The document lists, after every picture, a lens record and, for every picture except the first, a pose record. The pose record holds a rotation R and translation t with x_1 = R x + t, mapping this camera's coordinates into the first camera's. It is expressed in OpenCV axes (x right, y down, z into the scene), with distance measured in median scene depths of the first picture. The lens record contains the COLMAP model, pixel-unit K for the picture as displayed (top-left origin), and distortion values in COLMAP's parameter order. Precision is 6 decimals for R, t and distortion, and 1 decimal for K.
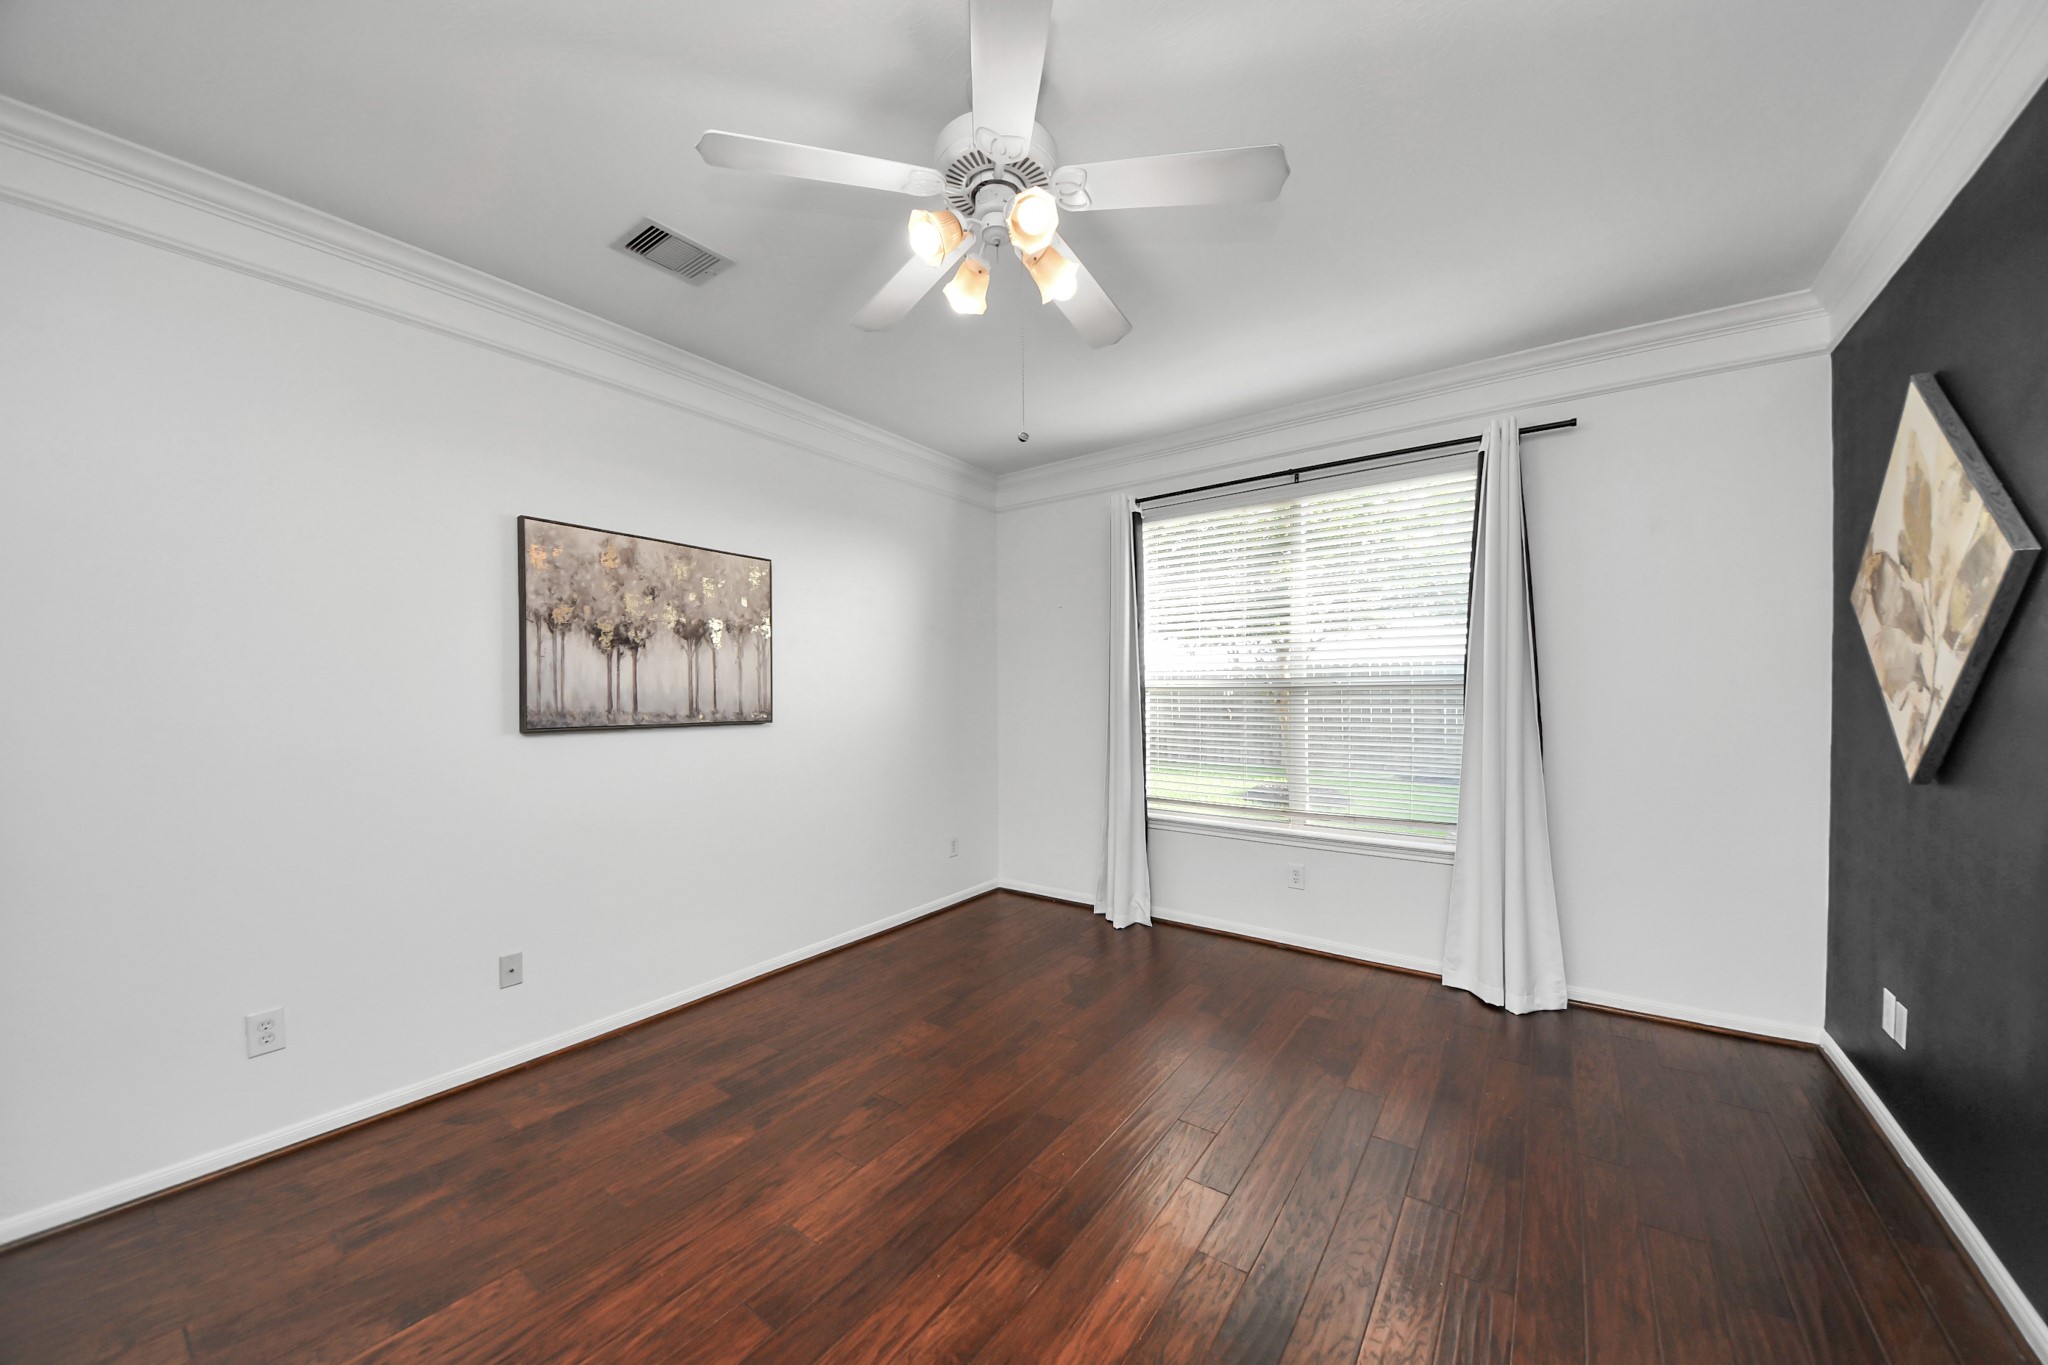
lens RADIAL K [[725.8, 0, 1016.6], [0, 725.8, 696.5], [0, 0, 1]] dist [0.040734, -0.025470]
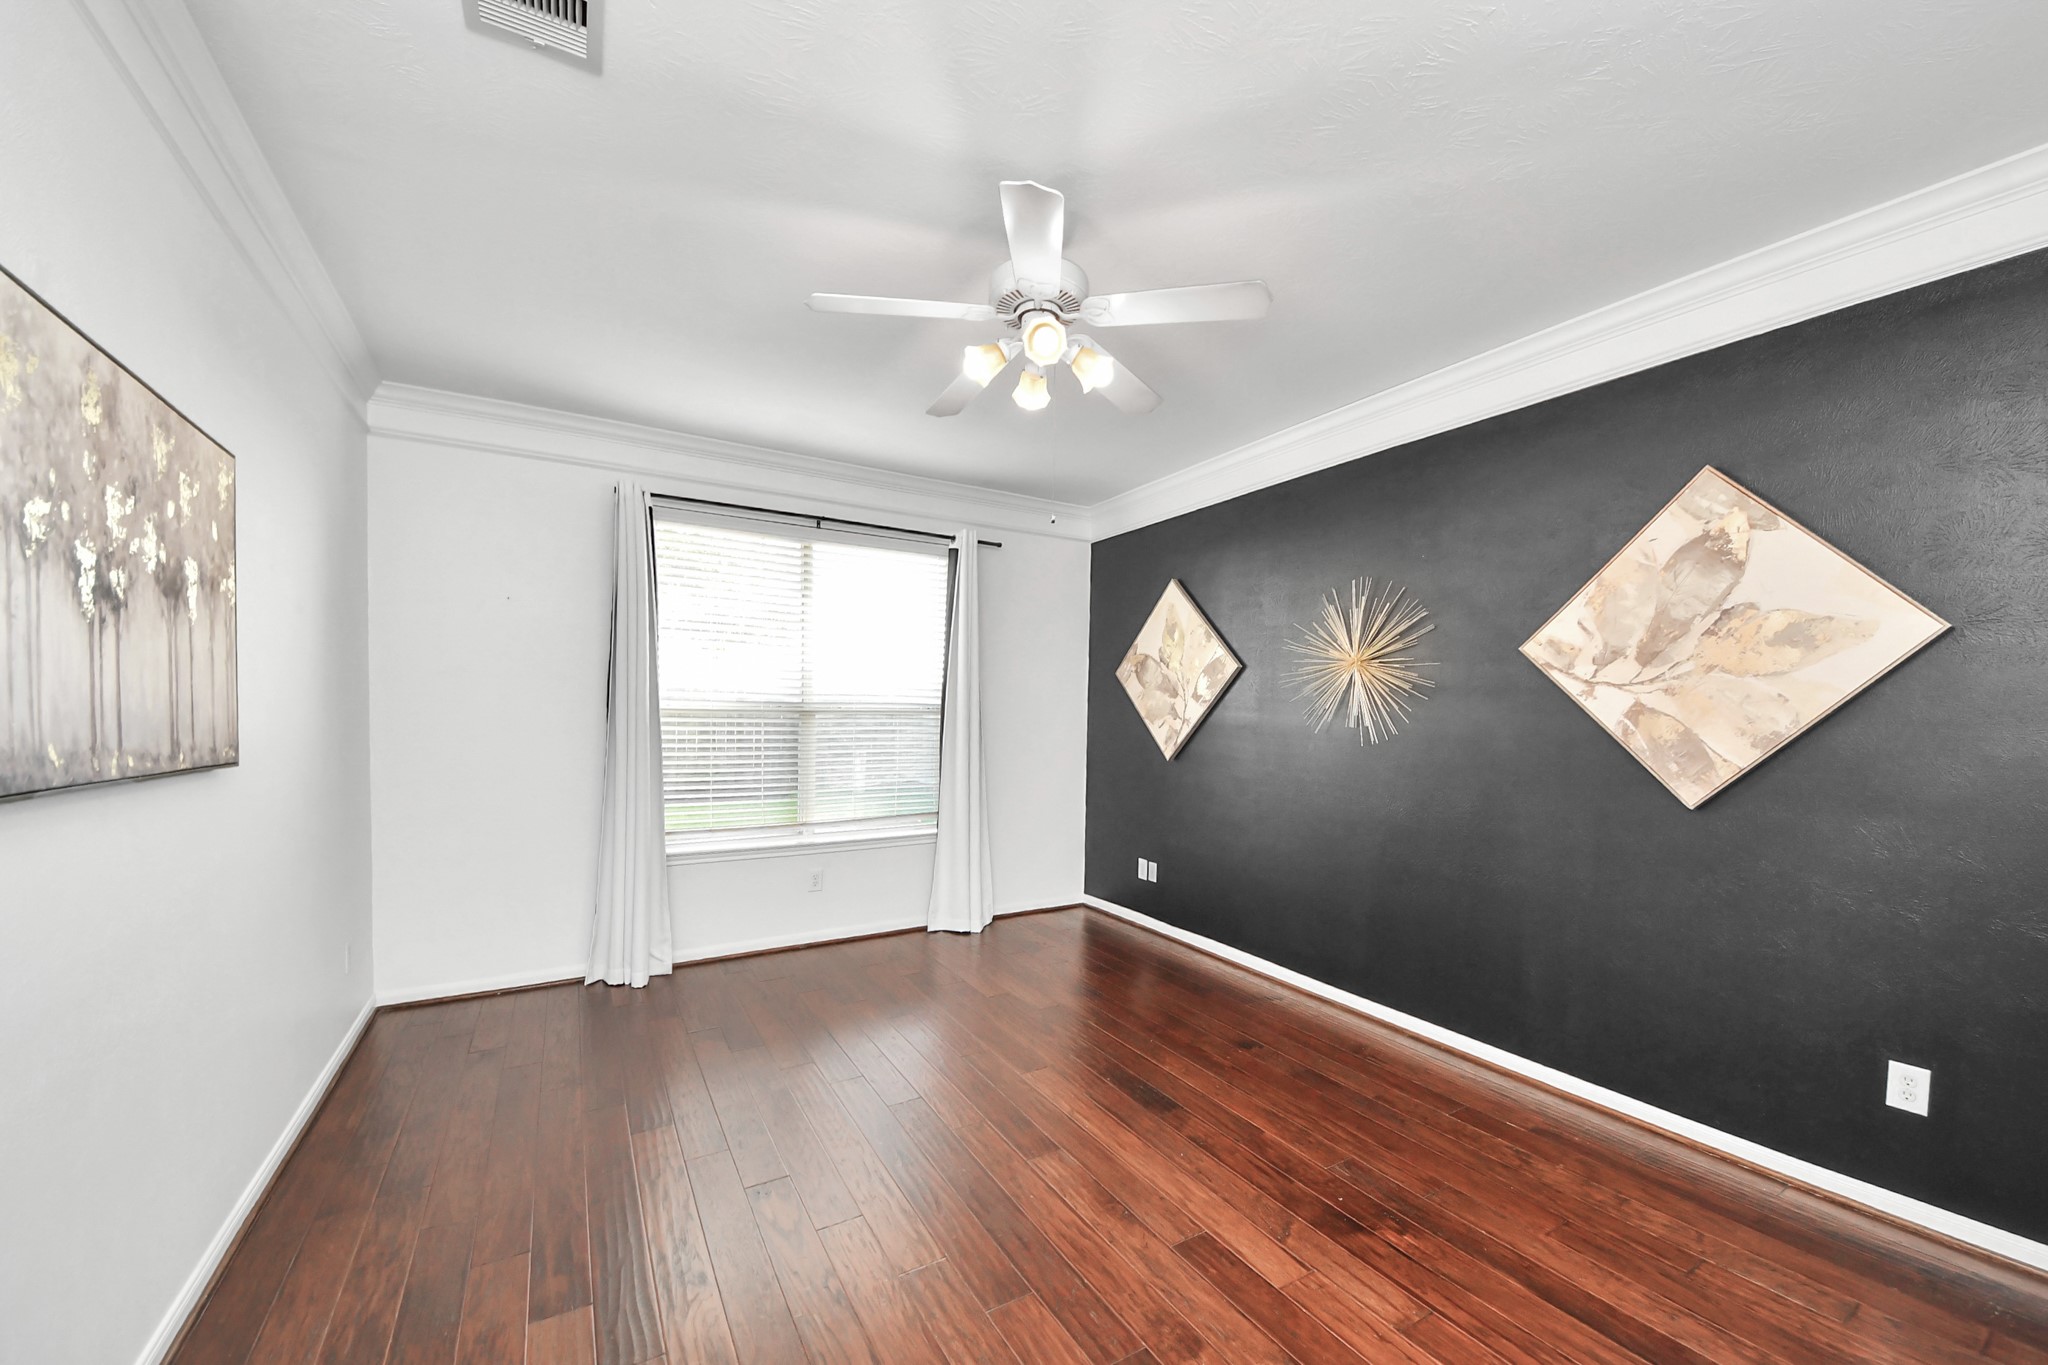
lens RADIAL K [[770.6, 0, 1048.0], [0, 770.6, 729.0], [0, 0, 1]] dist [0.046406, -0.019534]
pose [[0.386041, -0.007770, 0.922449, -0.712164], [-0.006713, 0.999914, 0.011232, -0.001239], [-0.922457, -0.010528, 0.385956, 0.267300]]
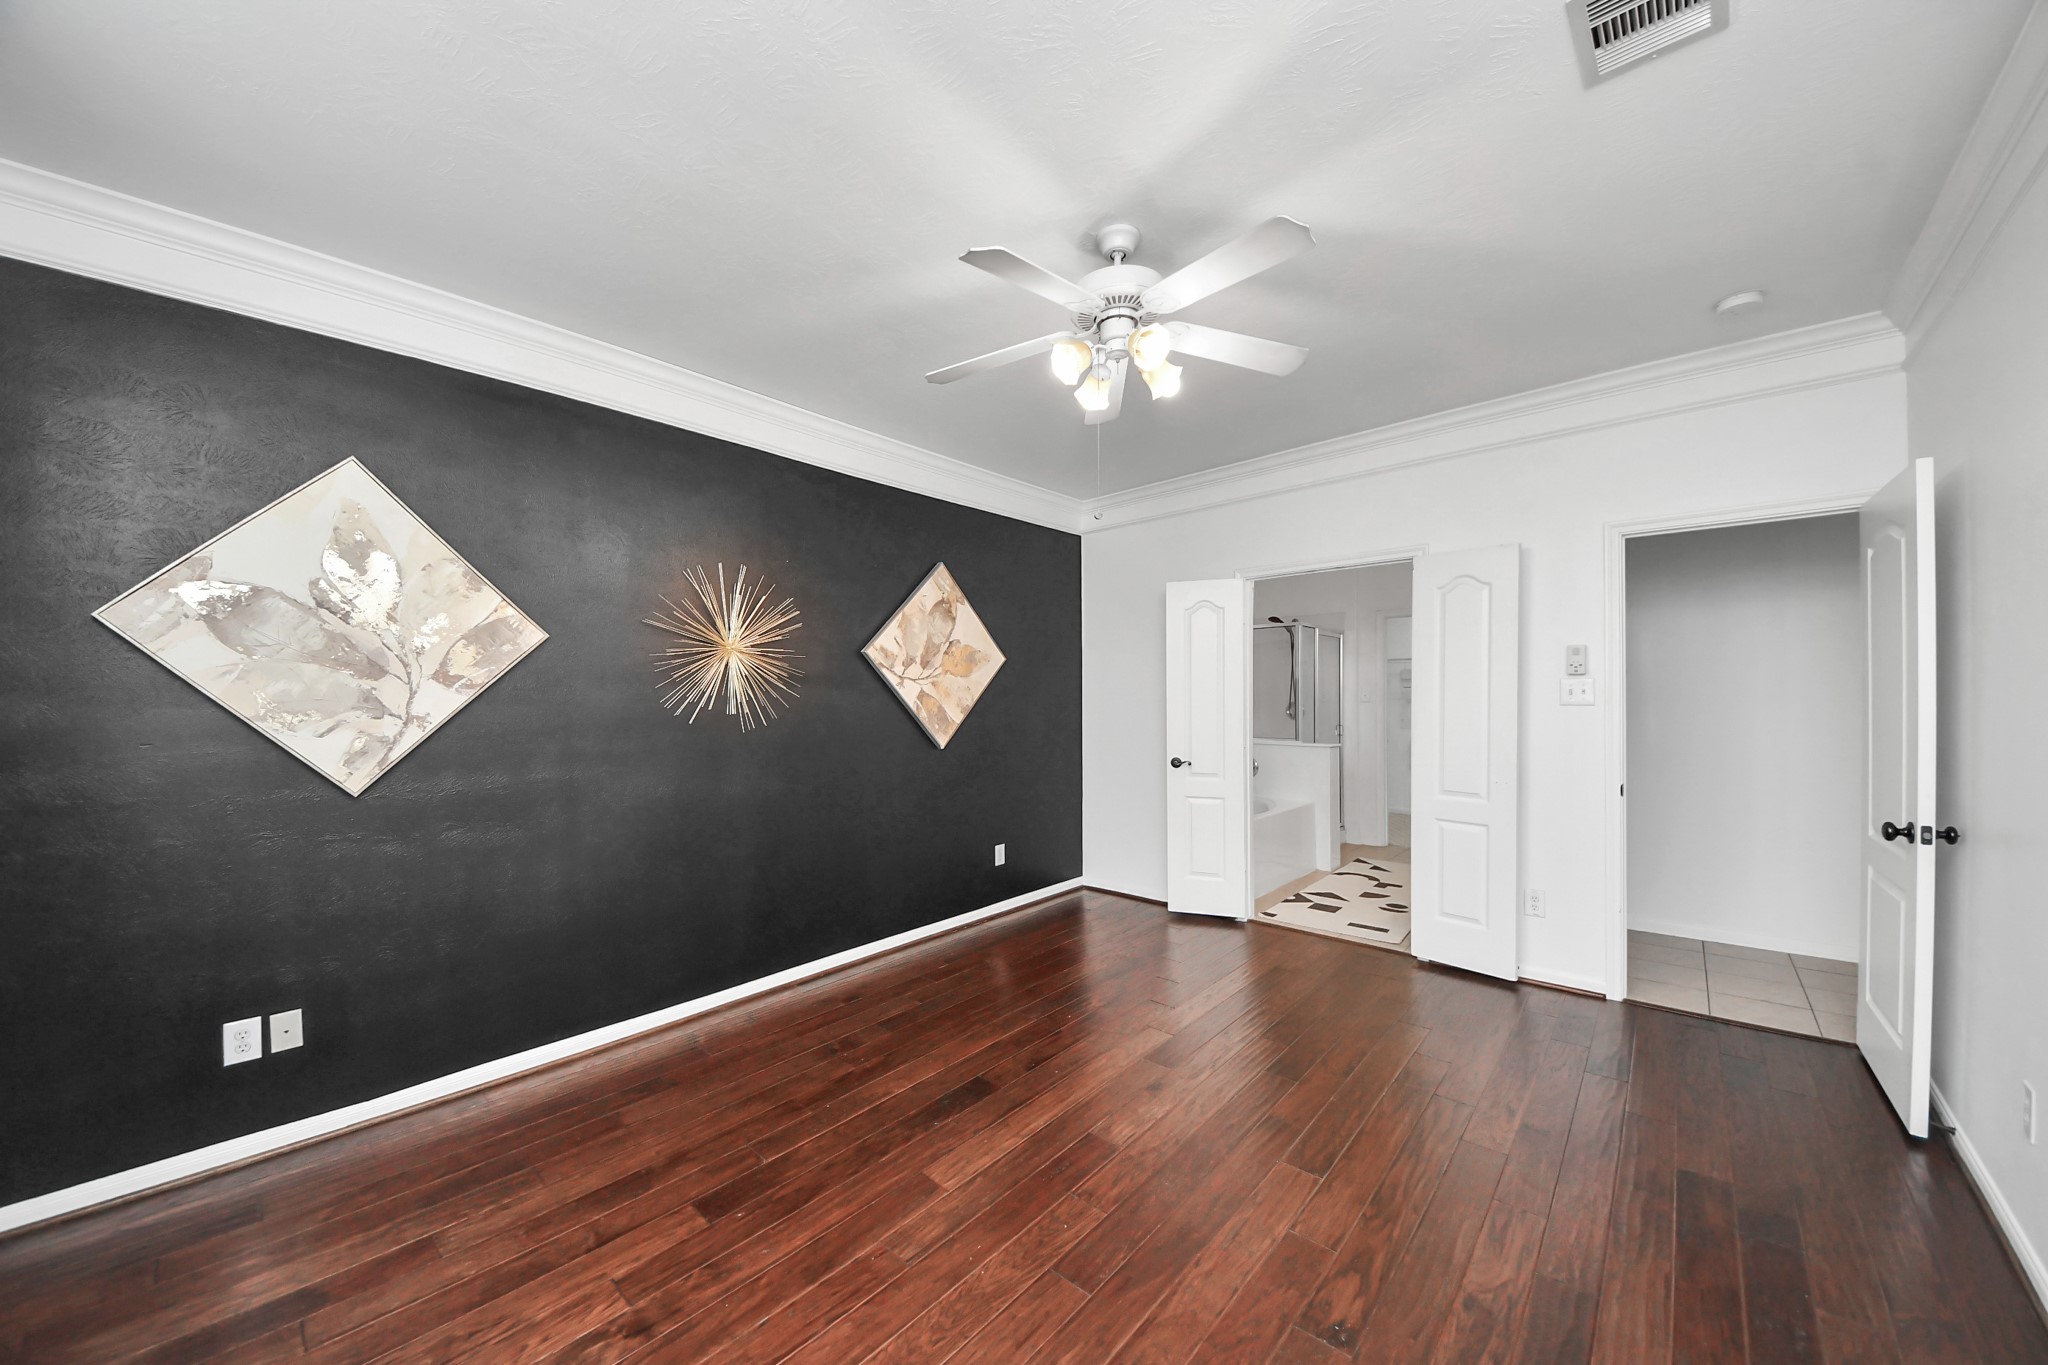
lens RADIAL K [[725.8, 0, 1016.6], [0, 725.8, 696.5], [0, 0, 1]] dist [0.040734, -0.025470]
pose [[-0.993679, 0.014096, 0.111368, 0.008708], [0.015482, 0.999813, 0.011597, -0.026332], [-0.111183, 0.013248, -0.993712, 1.321460]]
